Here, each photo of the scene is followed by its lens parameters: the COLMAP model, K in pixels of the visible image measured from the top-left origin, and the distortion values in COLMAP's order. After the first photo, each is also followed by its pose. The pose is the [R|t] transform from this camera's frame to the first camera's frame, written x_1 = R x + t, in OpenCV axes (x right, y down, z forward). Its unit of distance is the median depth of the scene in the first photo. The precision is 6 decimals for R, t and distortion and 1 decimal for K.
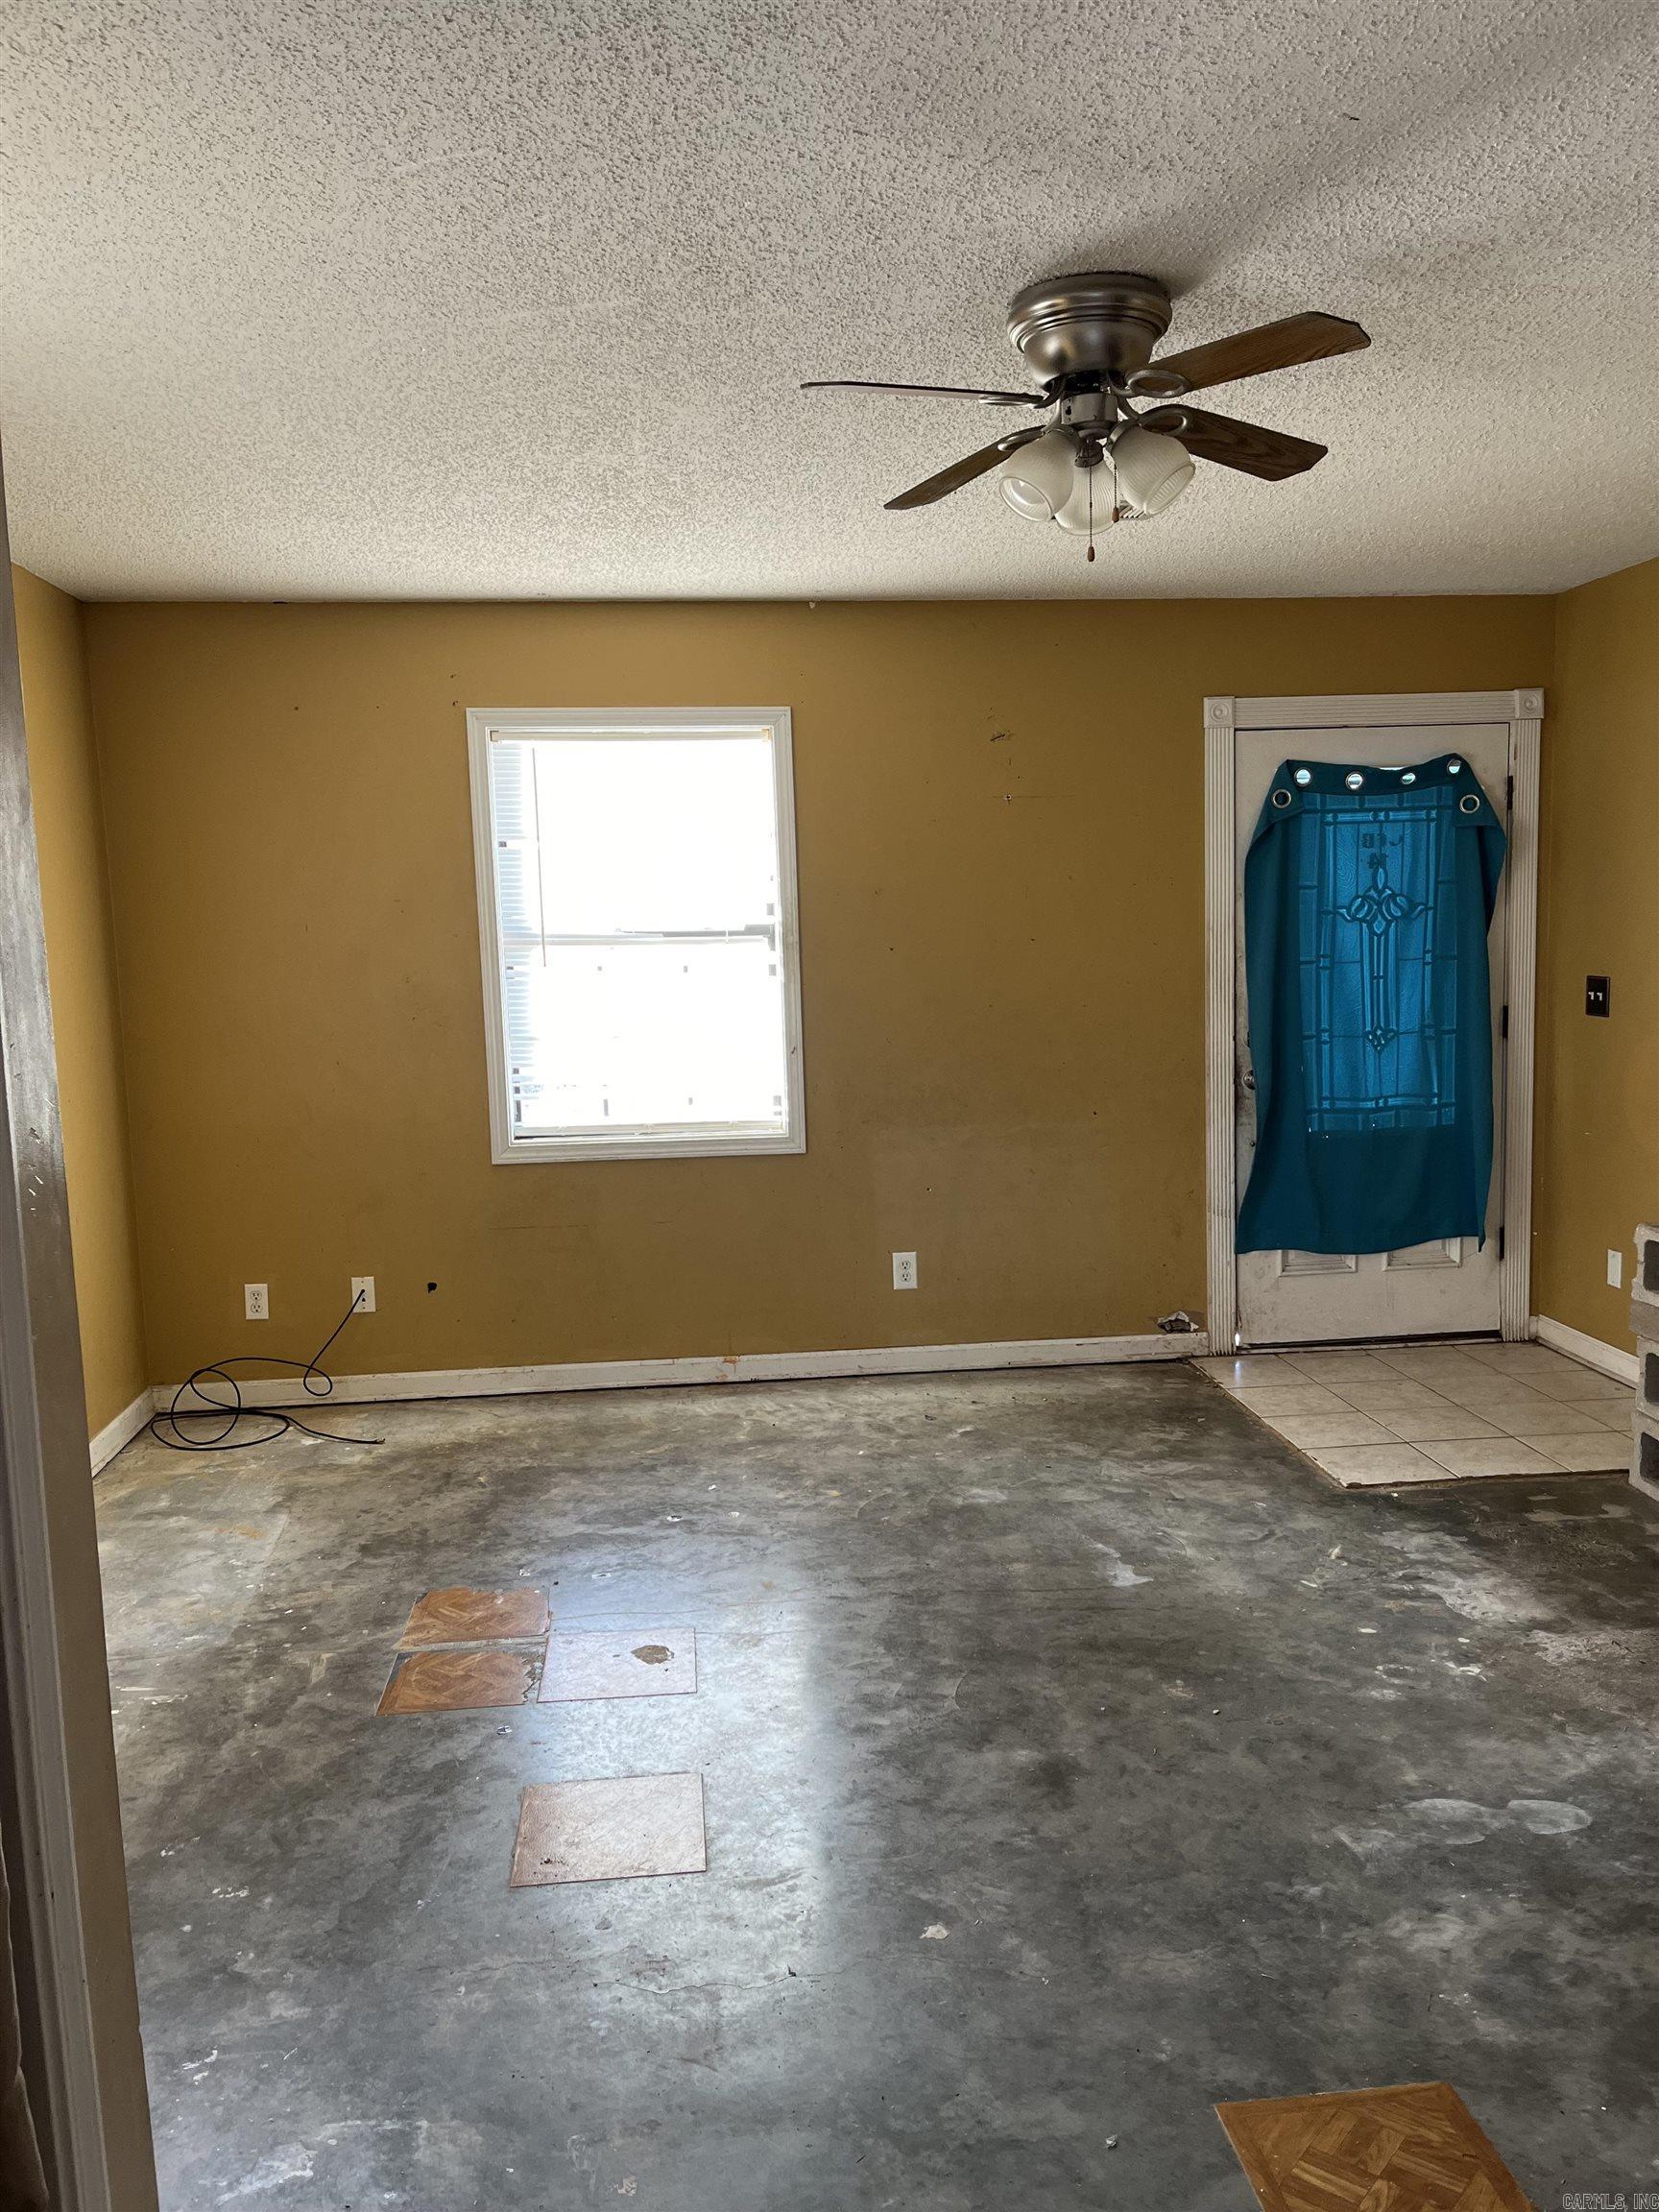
lens RADIAL K [[1674.3, 0, 829.5], [0, 1674.3, 1106.0], [0, 0, 1]] dist [0.074647, -0.080491]
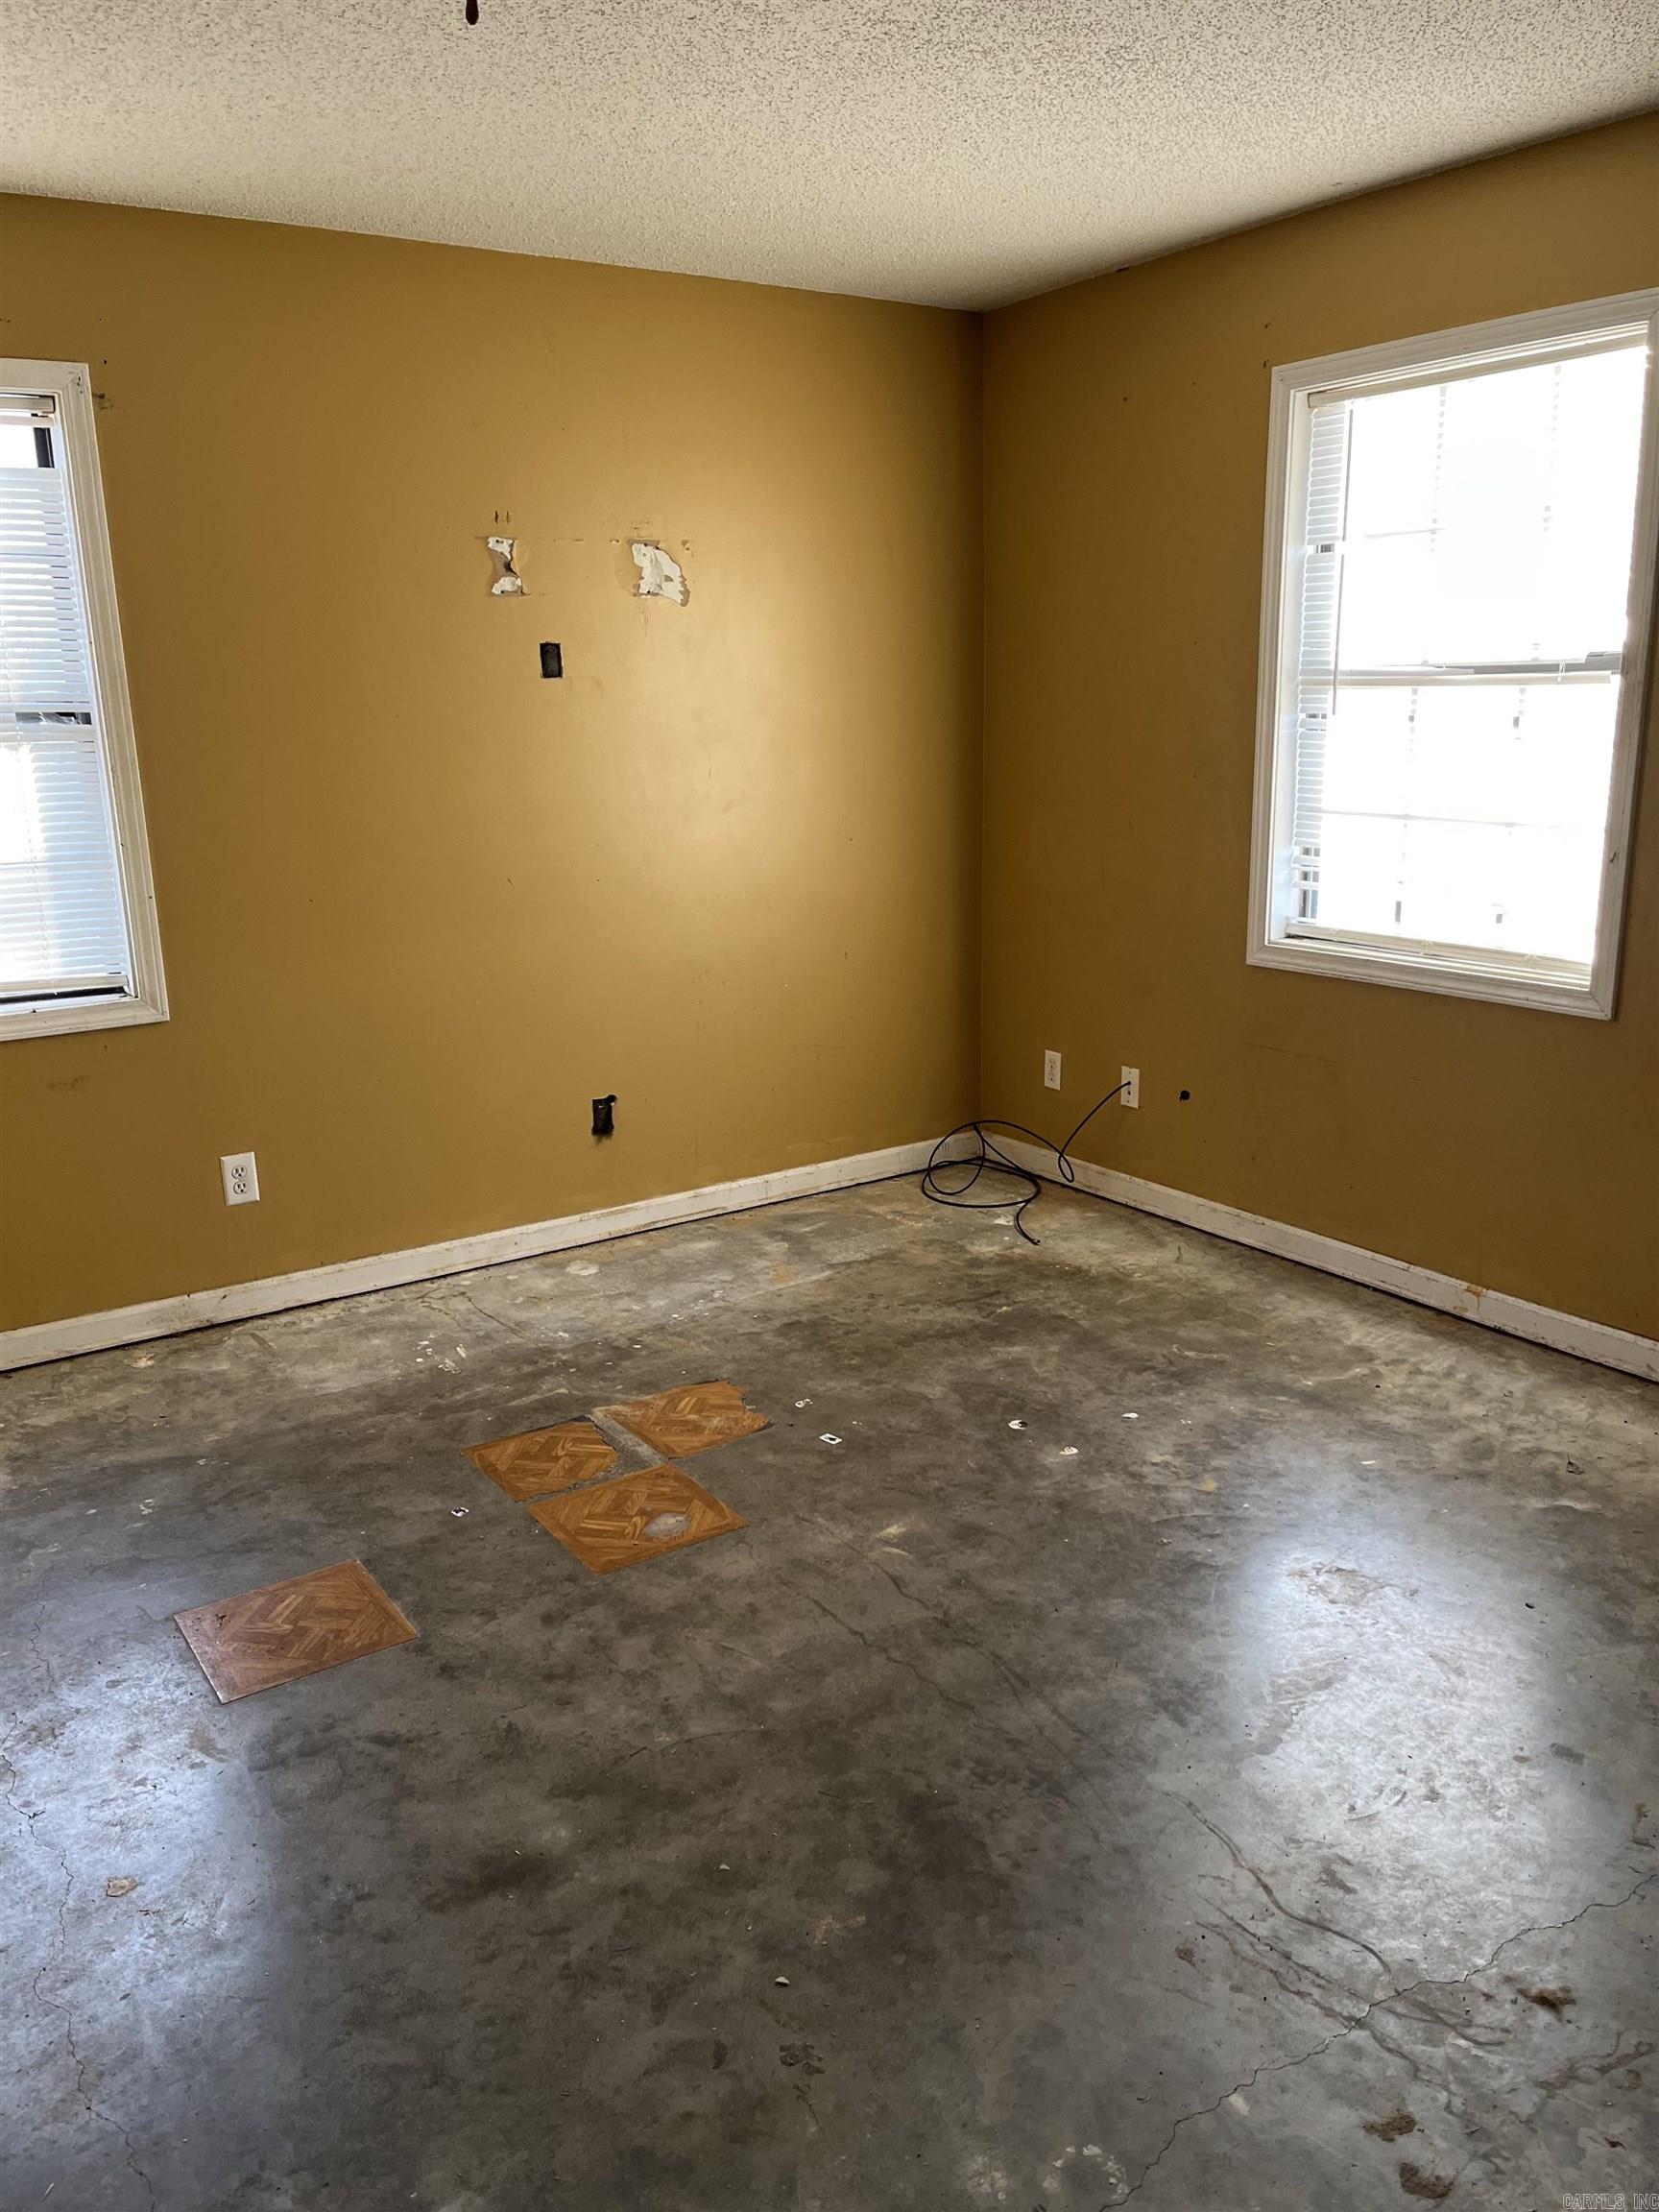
lens RADIAL K [[1674.3, 0, 829.5], [0, 1674.3, 1106.0], [0, 0, 1]] dist [0.074647, -0.080491]
pose [[0.463037, 0.222642, -0.857920, 0.450399], [-0.083152, 0.974580, 0.208038, -0.054817], [0.882430, -0.024992, 0.469780, 0.470977]]
